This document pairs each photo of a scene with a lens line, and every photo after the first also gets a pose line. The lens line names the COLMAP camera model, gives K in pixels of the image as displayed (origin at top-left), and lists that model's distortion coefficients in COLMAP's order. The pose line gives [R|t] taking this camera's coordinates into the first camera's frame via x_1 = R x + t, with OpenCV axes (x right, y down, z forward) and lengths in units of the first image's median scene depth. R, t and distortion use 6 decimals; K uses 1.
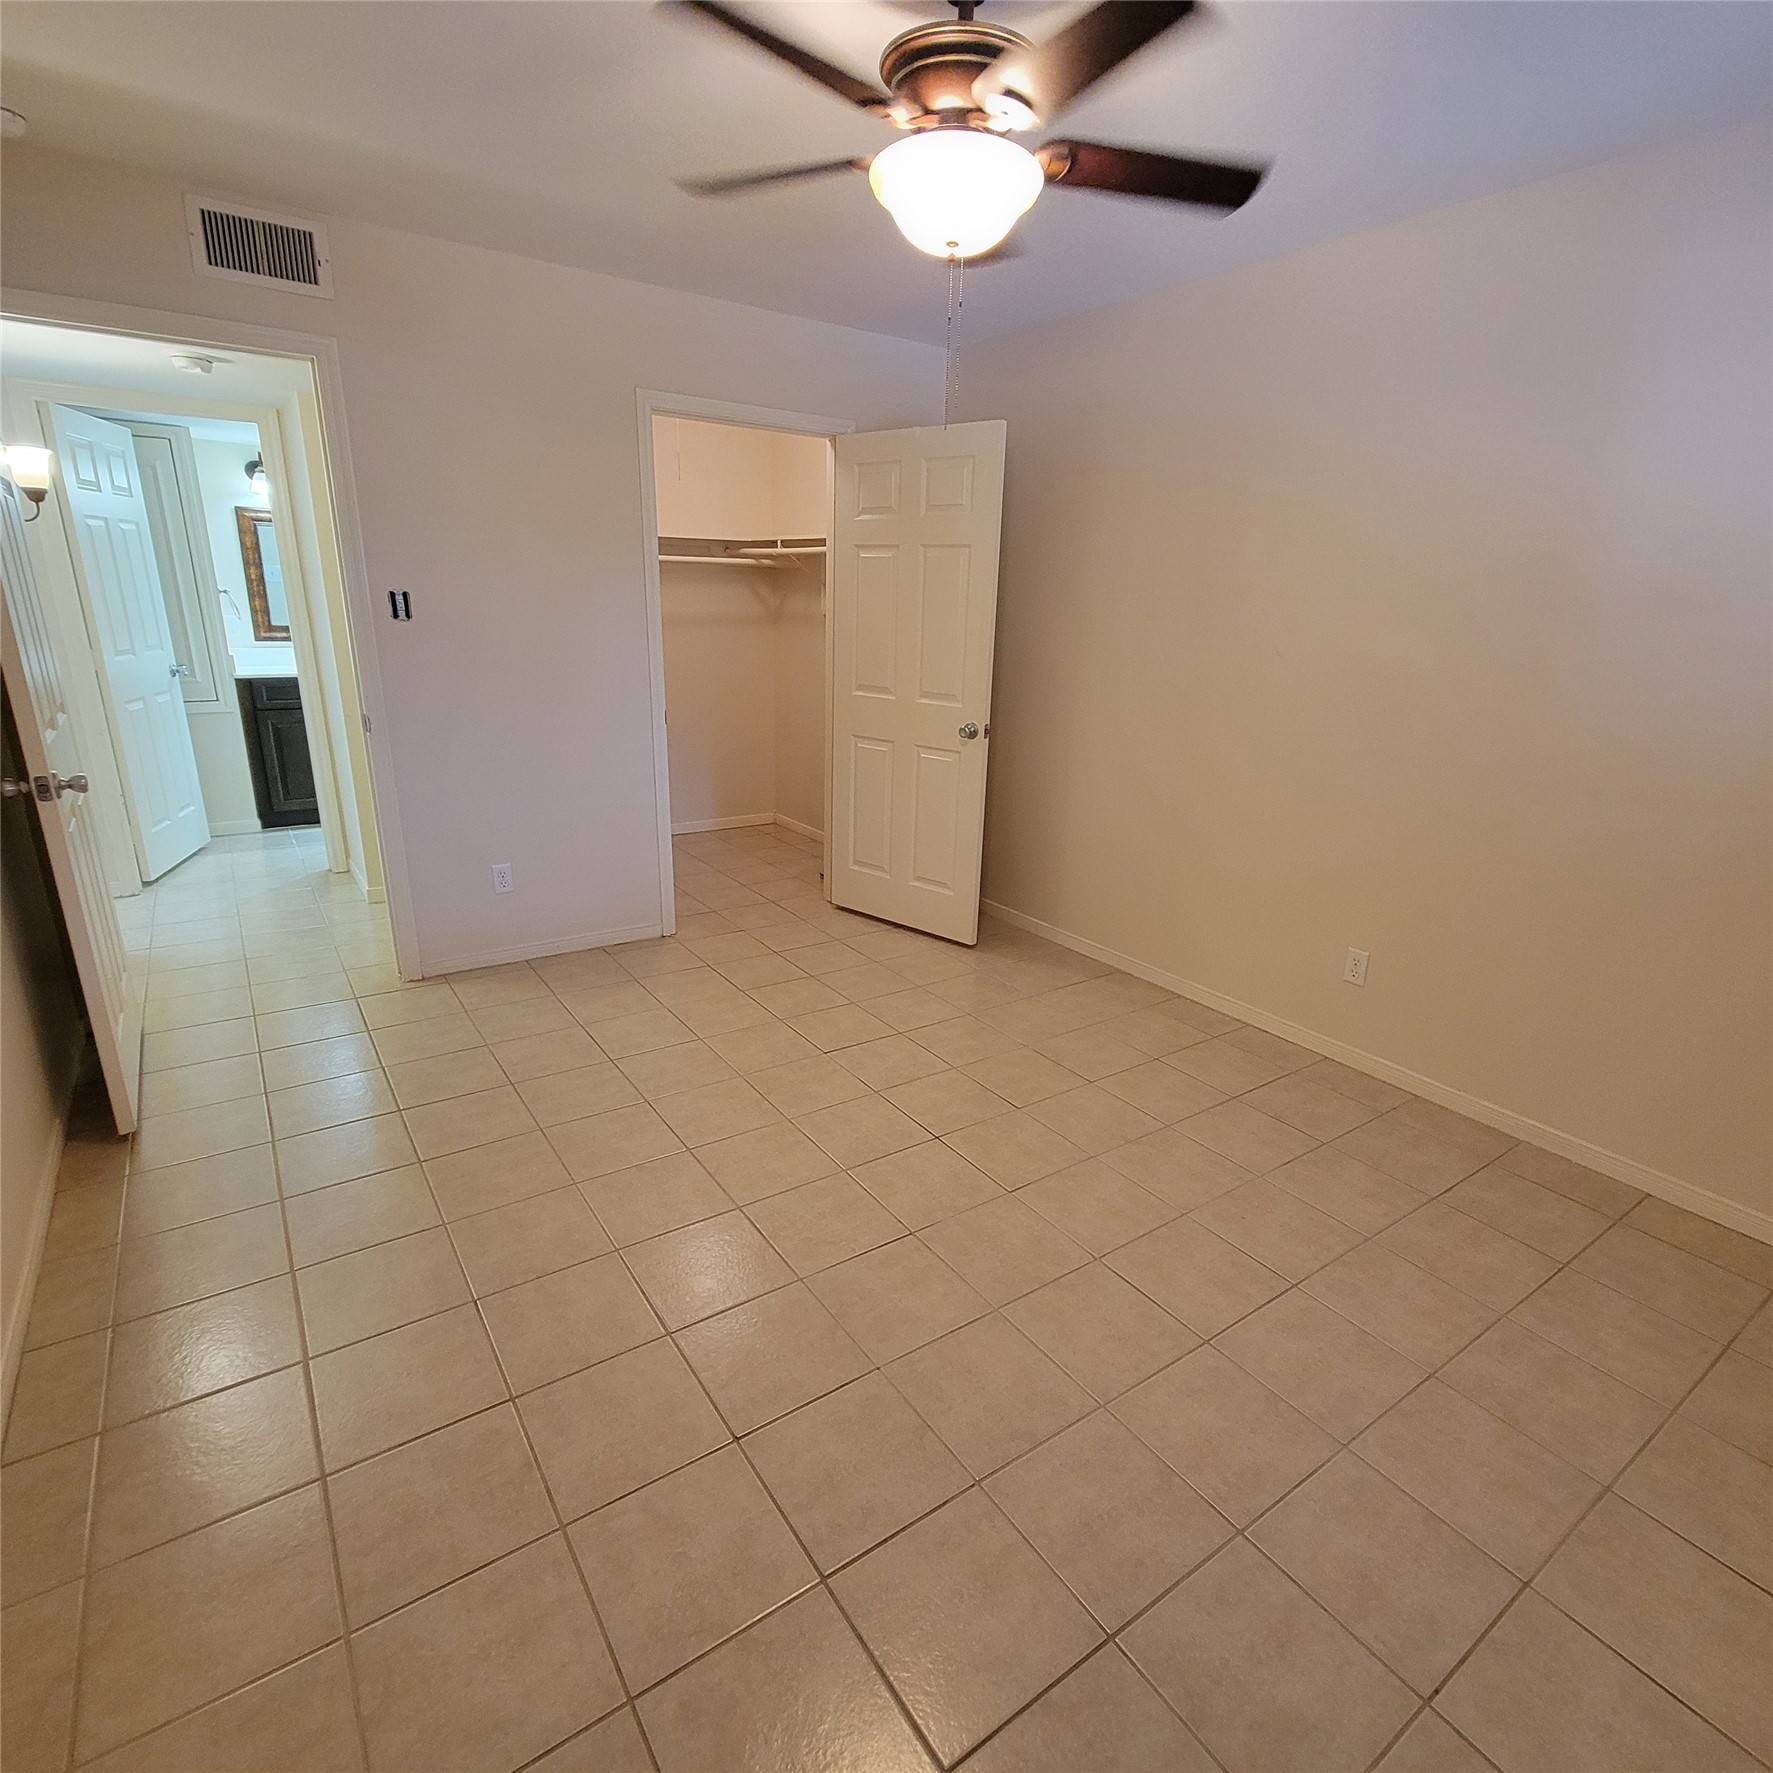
lens RADIAL K [[960.4, 0, 884.3], [0, 960.4, 895.7], [0, 0, 1]] dist [-0.003111, 0.001006]
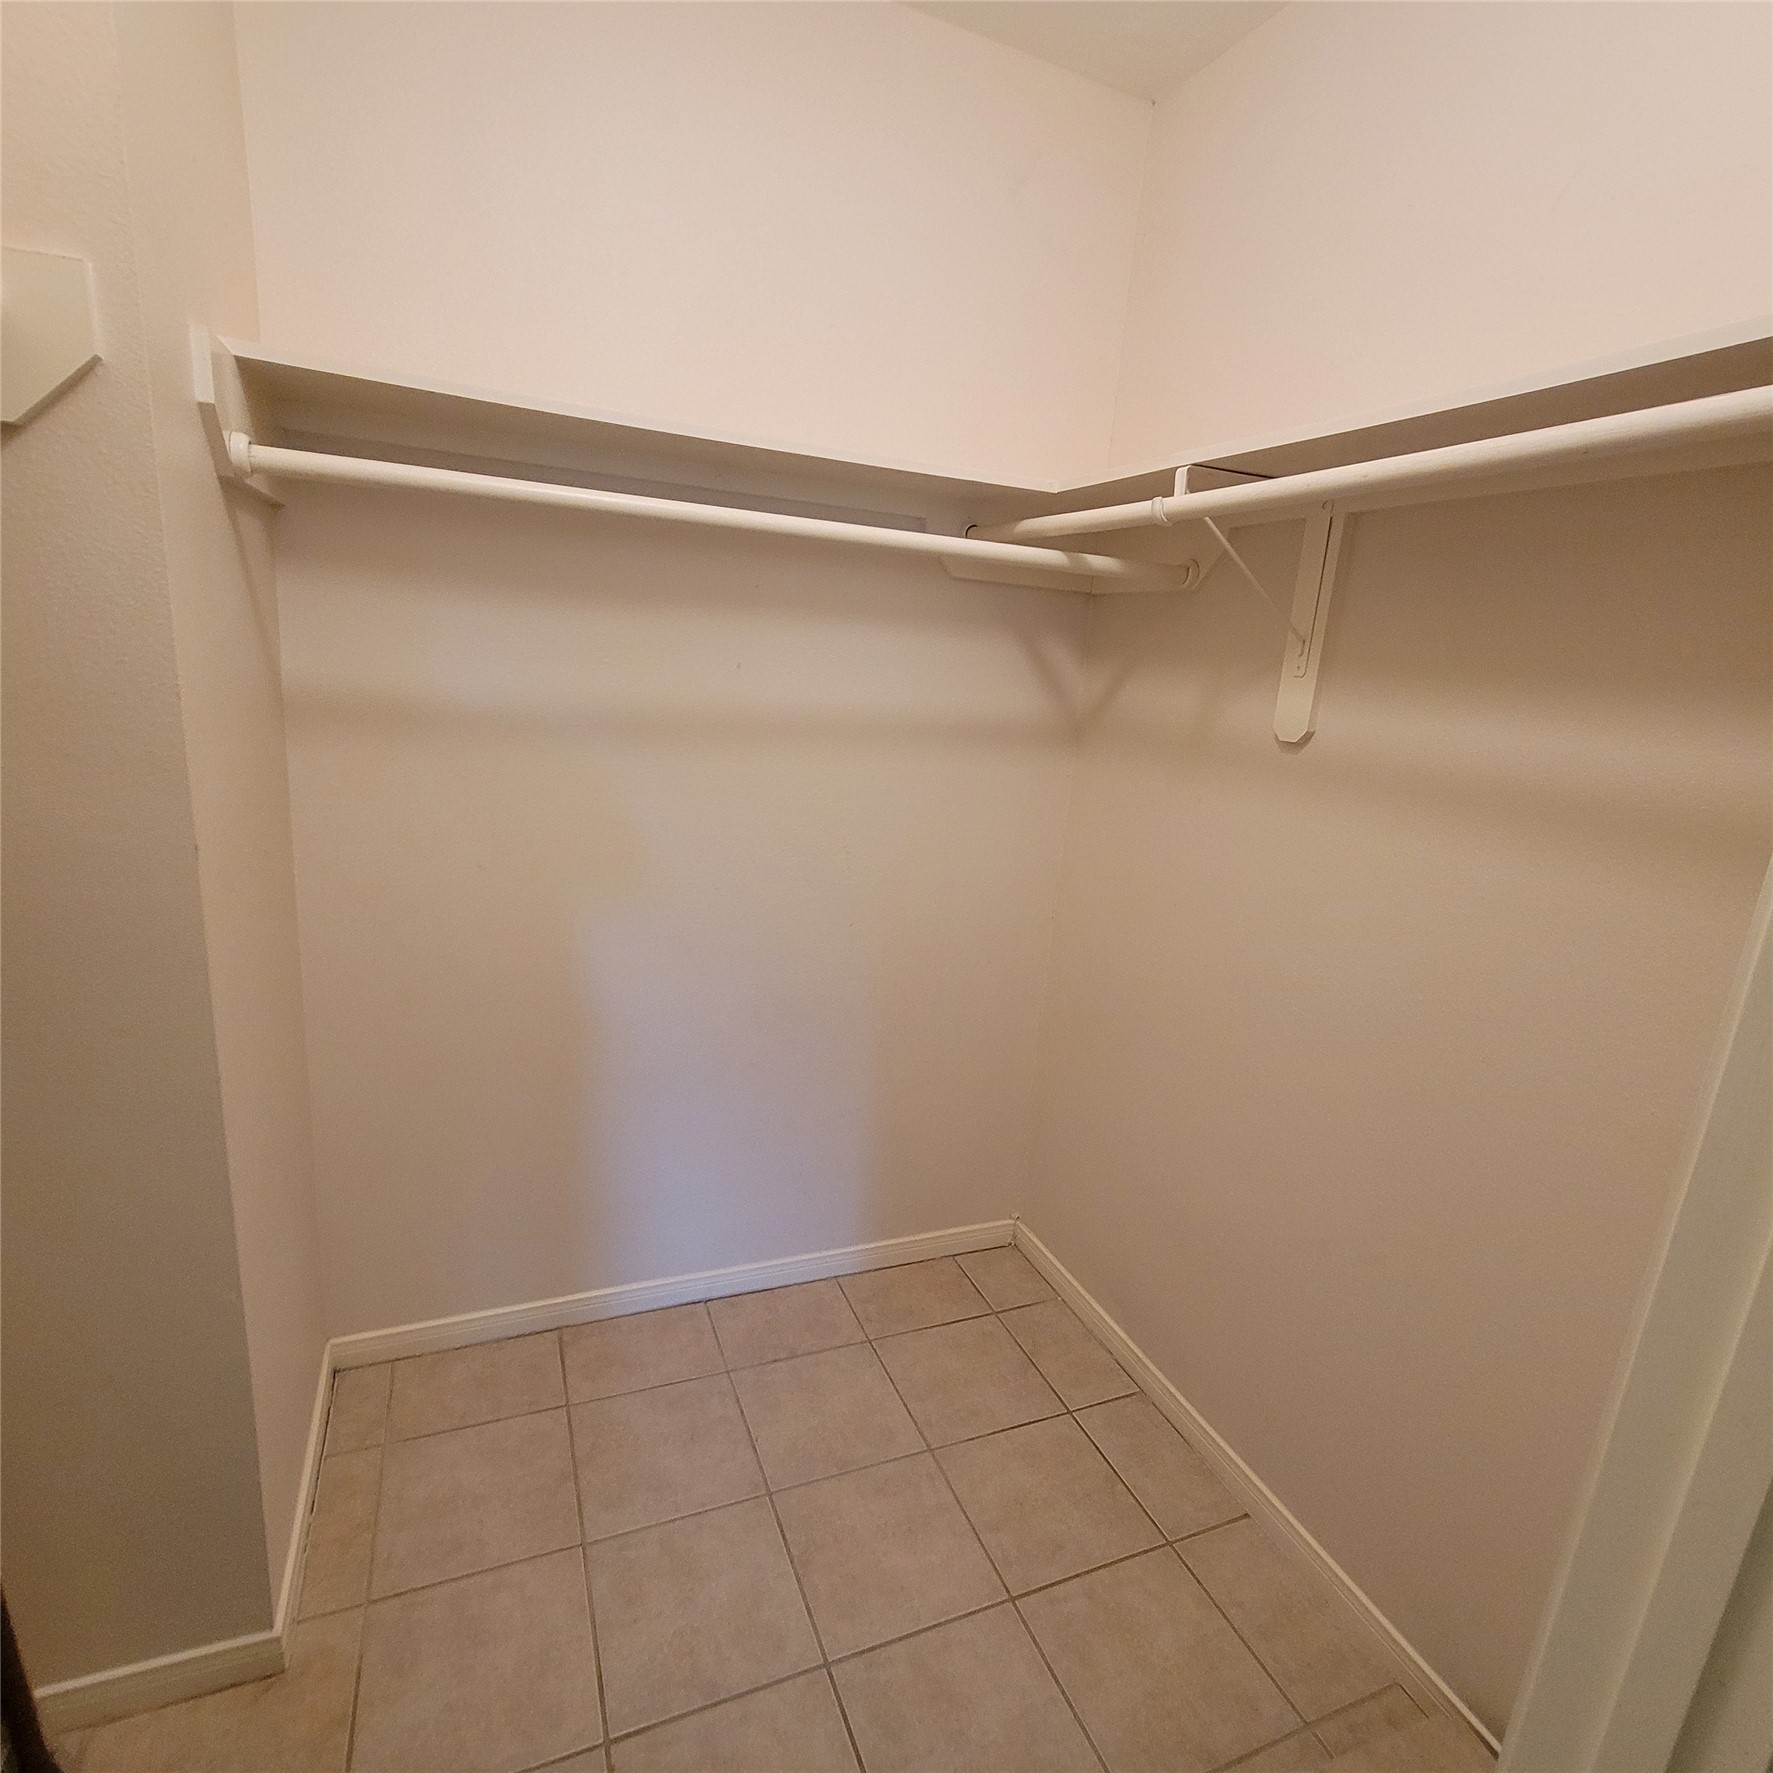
lens RADIAL K [[960.4, 0, 884.8], [0, 960.4, 887.1], [0, 0, 1]] dist [-0.003111, 0.001006]
pose [[0.985439, 0.073712, -0.153222, -0.135673], [-0.085674, 0.993646, -0.072986, -0.218358], [0.146868, 0.085050, 0.985493, 0.704409]]
